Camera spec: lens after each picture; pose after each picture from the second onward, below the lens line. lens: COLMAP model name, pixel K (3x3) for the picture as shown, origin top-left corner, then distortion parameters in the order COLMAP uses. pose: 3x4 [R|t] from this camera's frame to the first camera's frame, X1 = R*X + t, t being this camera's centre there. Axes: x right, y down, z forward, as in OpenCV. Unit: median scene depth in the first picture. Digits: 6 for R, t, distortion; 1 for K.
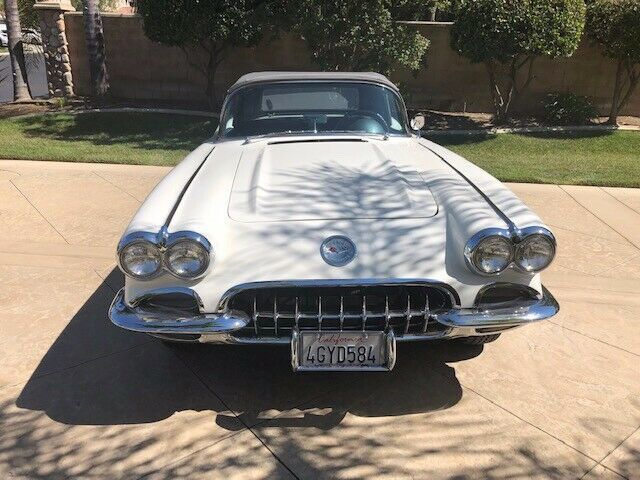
lens RADIAL K [[522.5, 0, 316.5], [0, 522.5, 241.7], [0, 0, 1]] dist [0.022285, -0.012519]
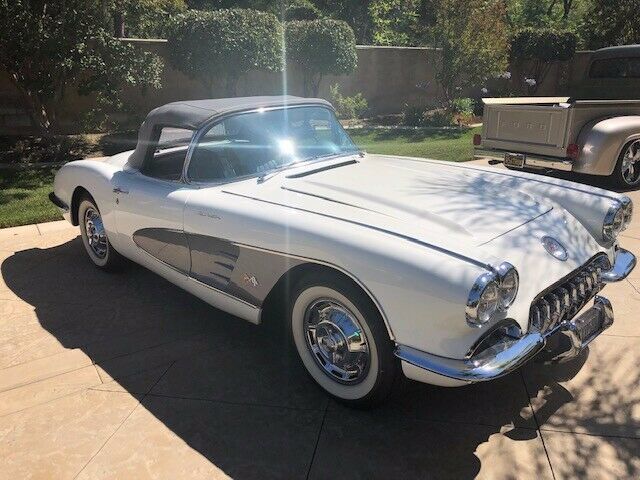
lens RADIAL K [[522.5, 0, 318.0], [0, 522.5, 238.0], [0, 0, 1]] dist [0.022285, -0.012519]
pose [[0.741519, -0.232011, 0.629540, -0.281331], [0.249878, 0.966303, 0.061796, -0.053114], [-0.622664, 0.111485, 0.774507, 0.110172]]
